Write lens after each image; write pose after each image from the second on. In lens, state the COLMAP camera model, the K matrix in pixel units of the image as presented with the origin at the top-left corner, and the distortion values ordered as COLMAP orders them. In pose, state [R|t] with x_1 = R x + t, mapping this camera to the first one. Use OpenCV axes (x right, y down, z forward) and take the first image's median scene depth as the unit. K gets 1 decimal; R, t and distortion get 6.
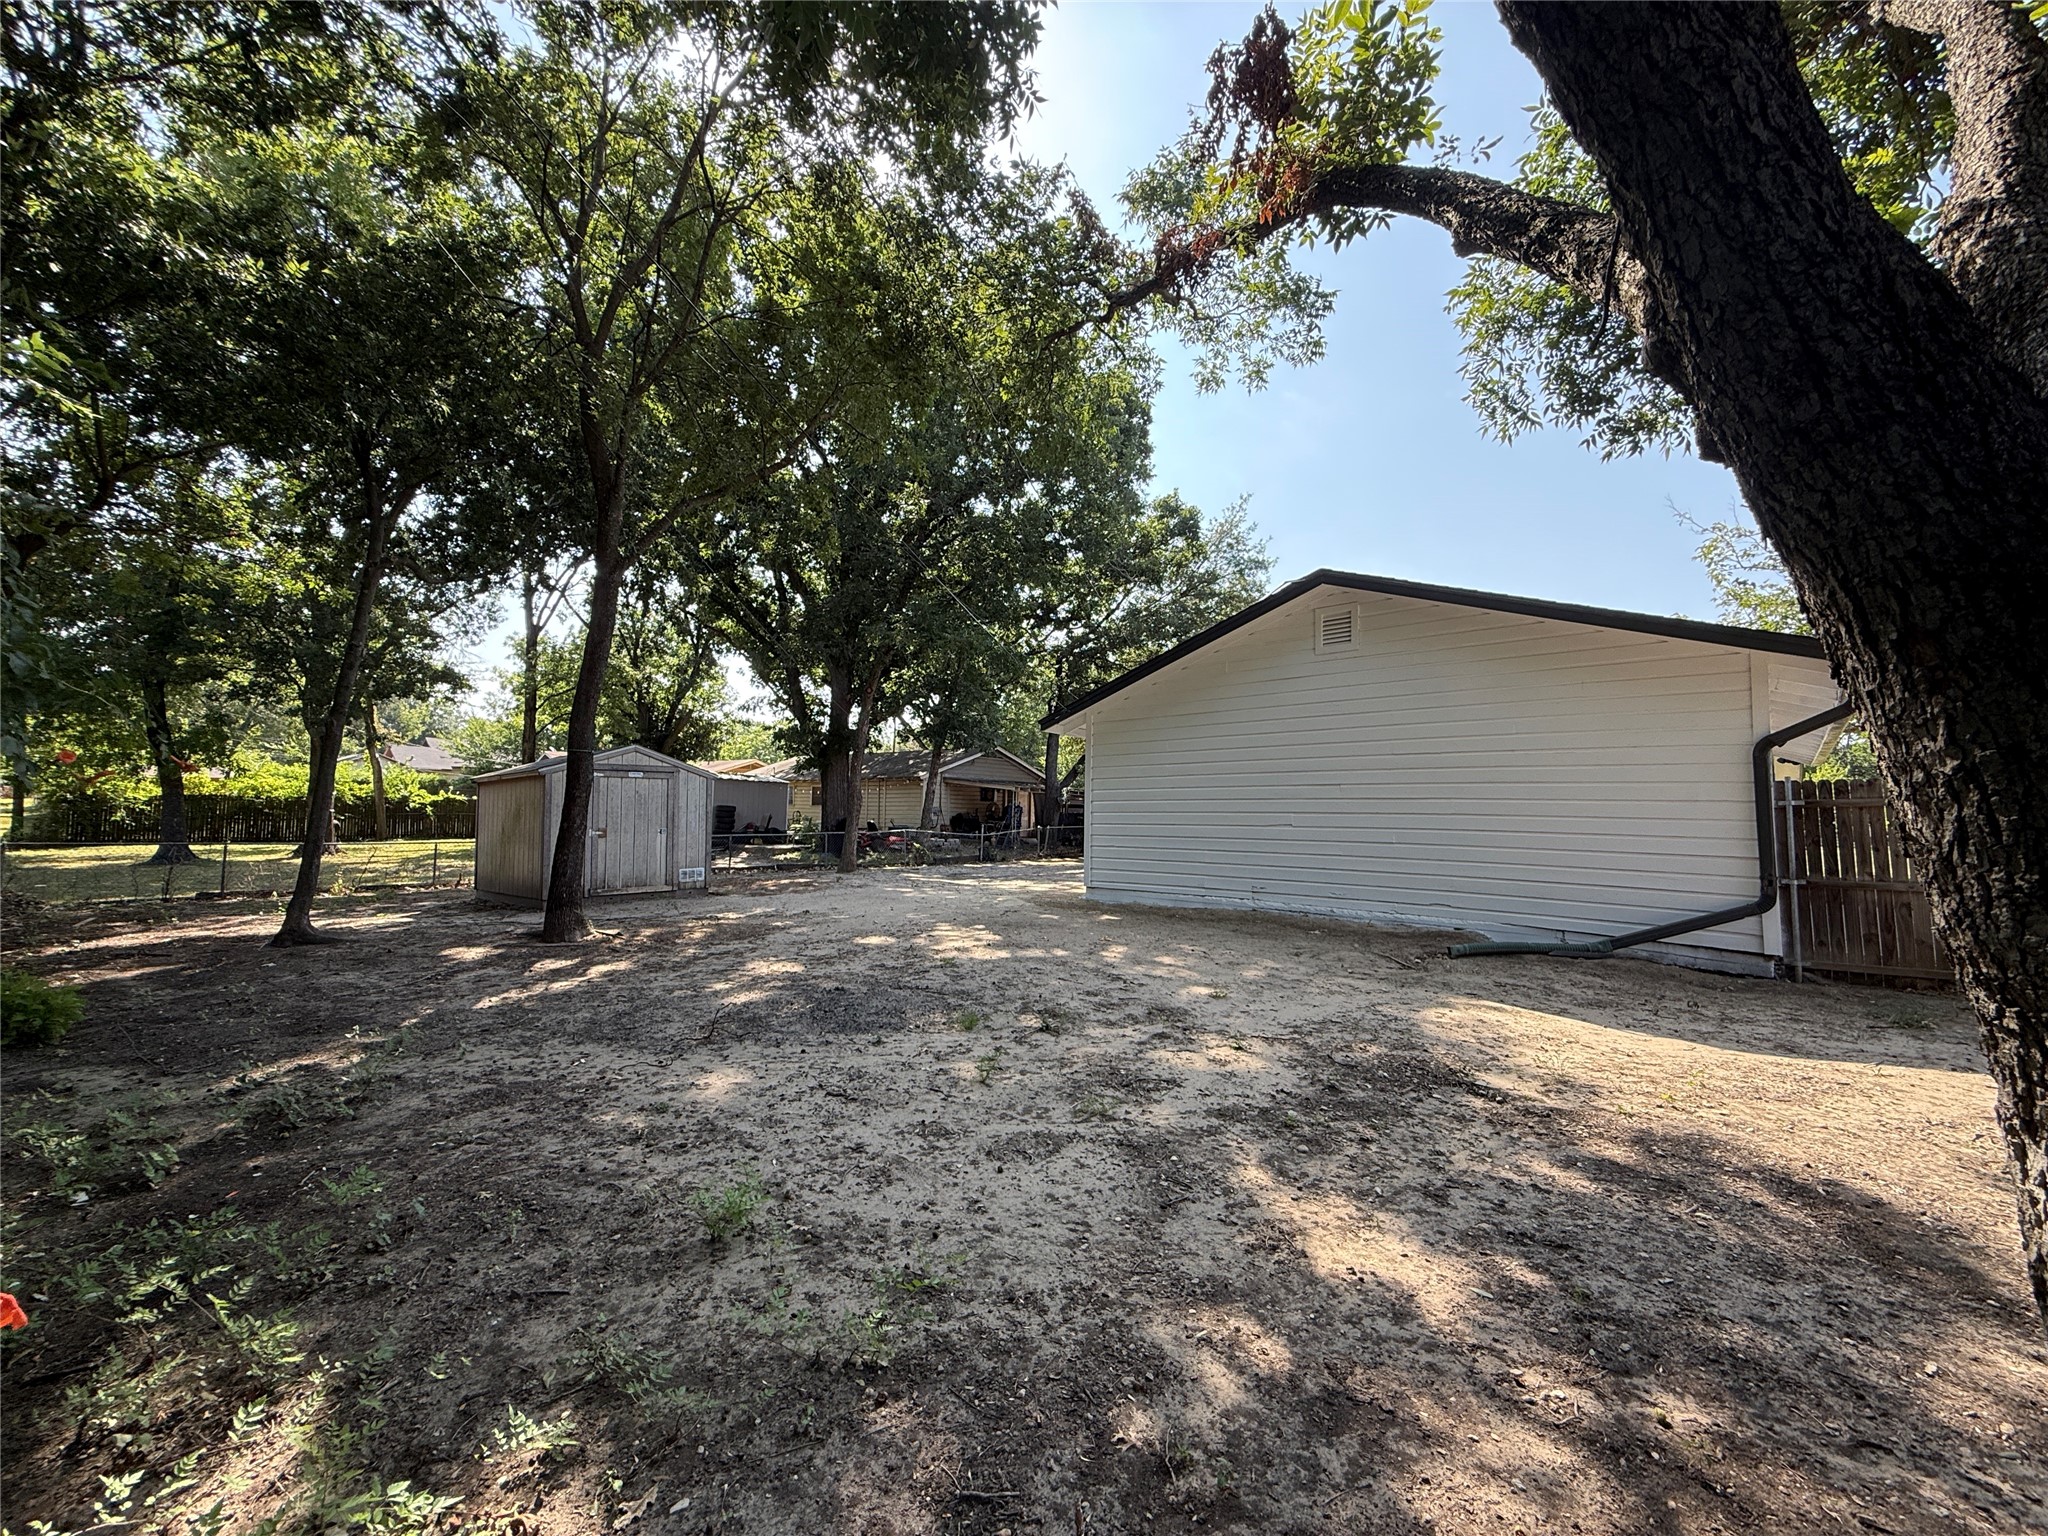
lens RADIAL K [[820.0, 0, 1021.7], [0, 820.0, 766.8], [0, 0, 1]] dist [0.000217, 0.000485]
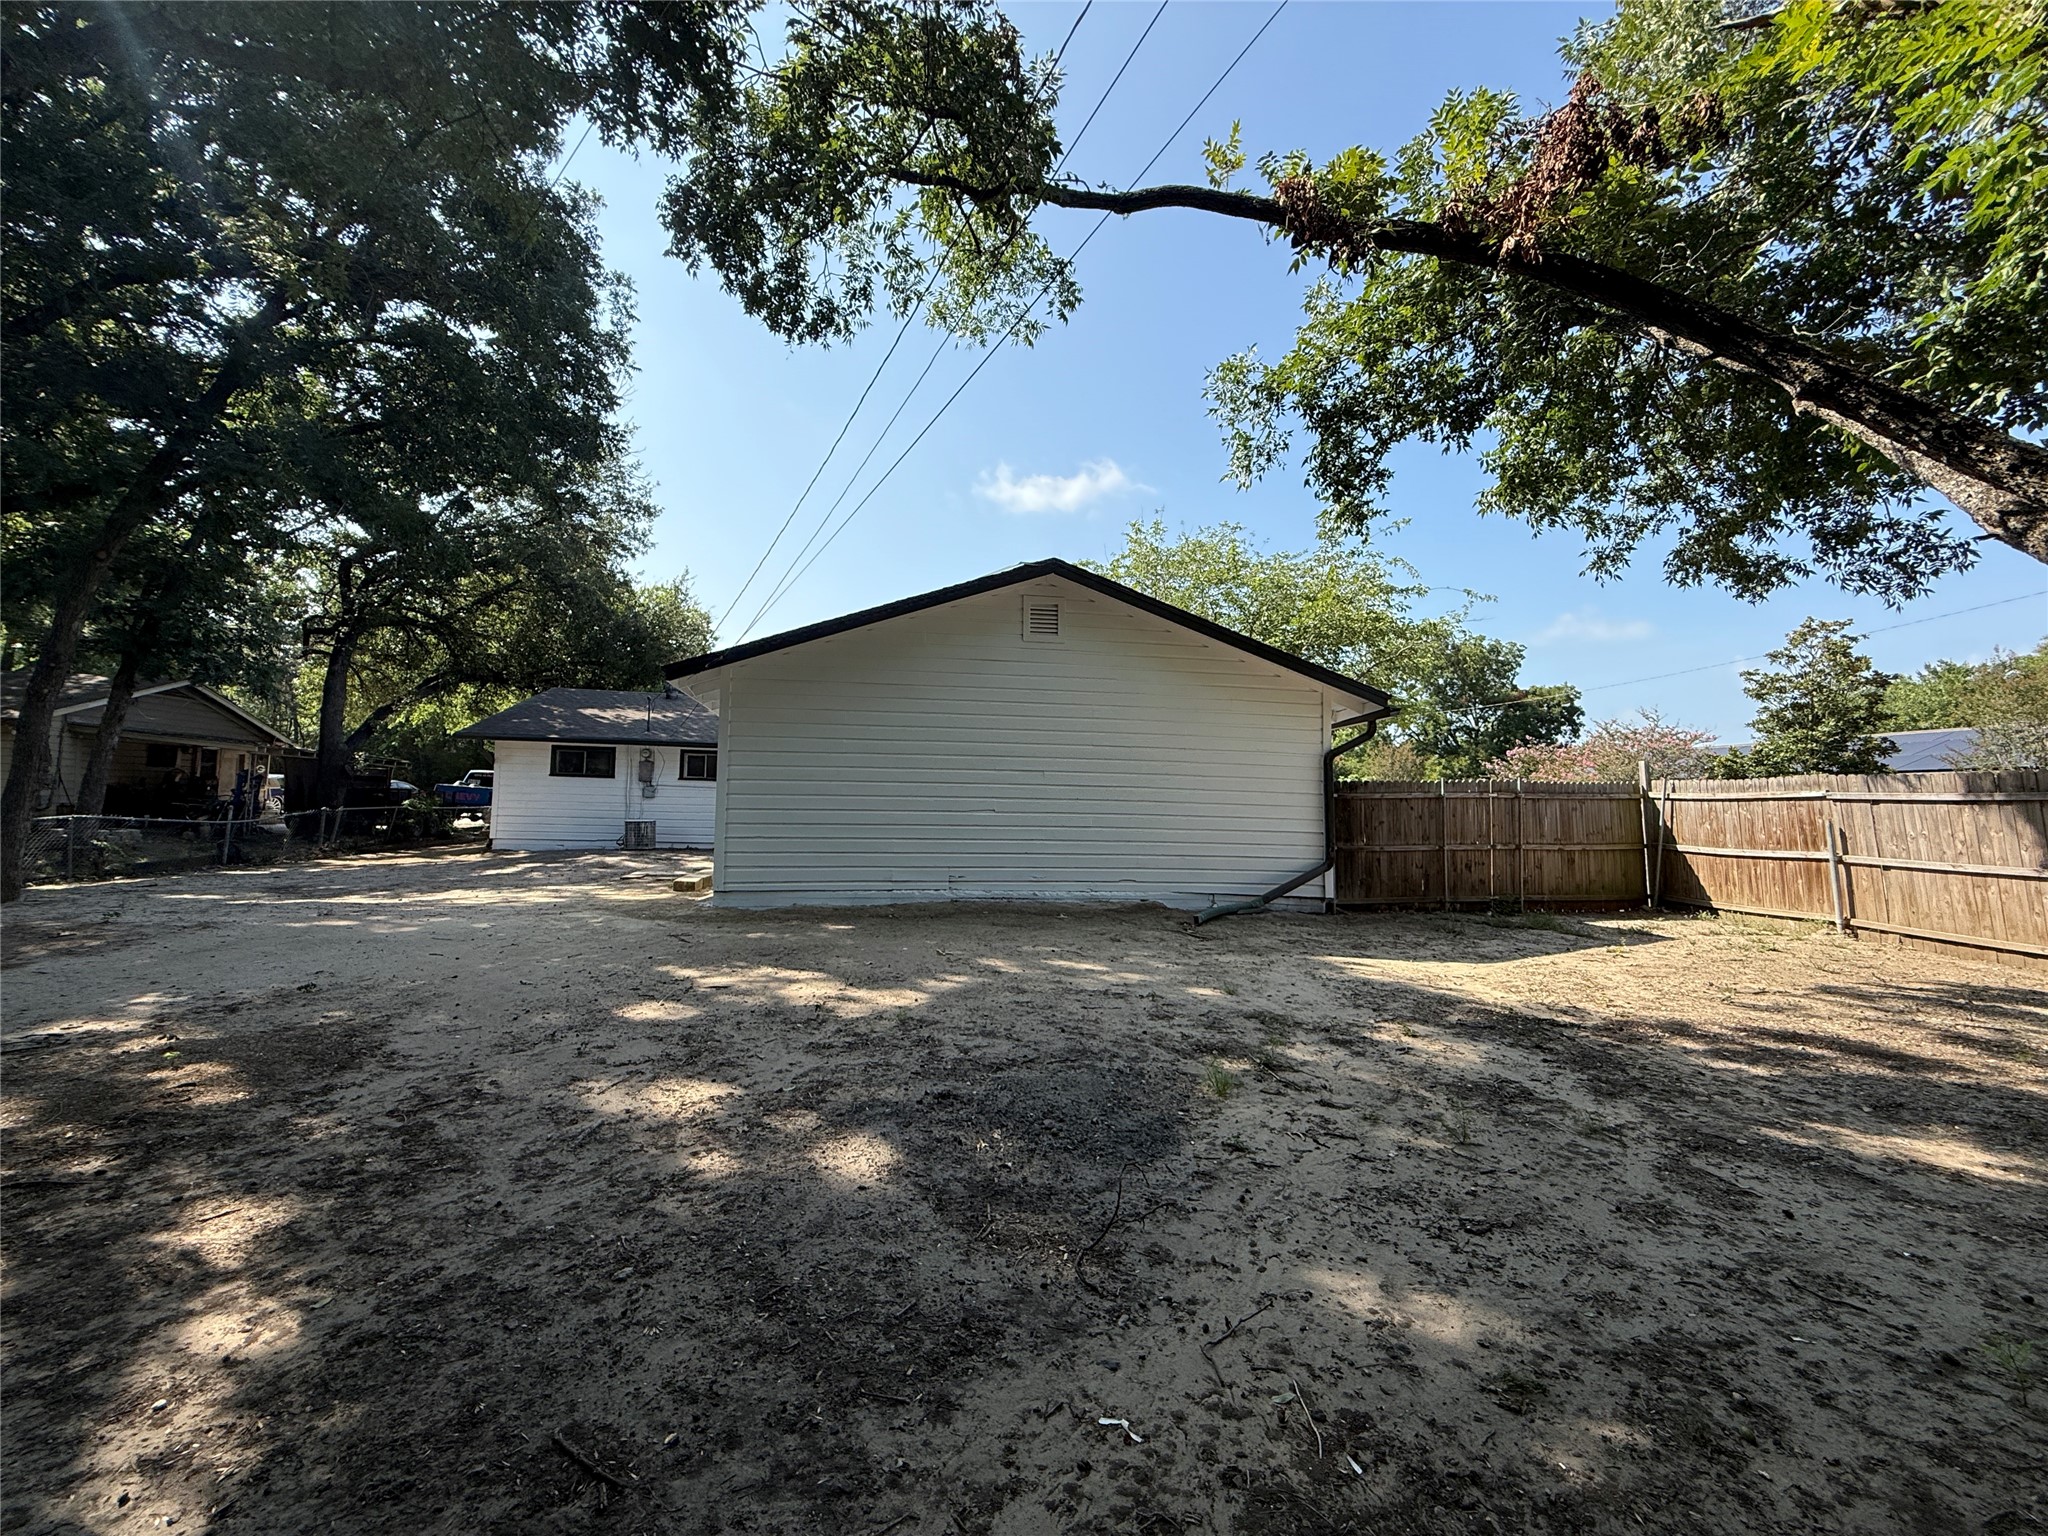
lens RADIAL K [[820.0, 0, 1023.3], [0, 820.0, 762.8], [0, 0, 1]] dist [0.000217, 0.000485]
pose [[0.613351, 0.042169, 0.788684, -0.863372], [-0.060066, 0.998172, -0.006657, 0.039907], [-0.787523, -0.043290, 0.614763, 0.775555]]
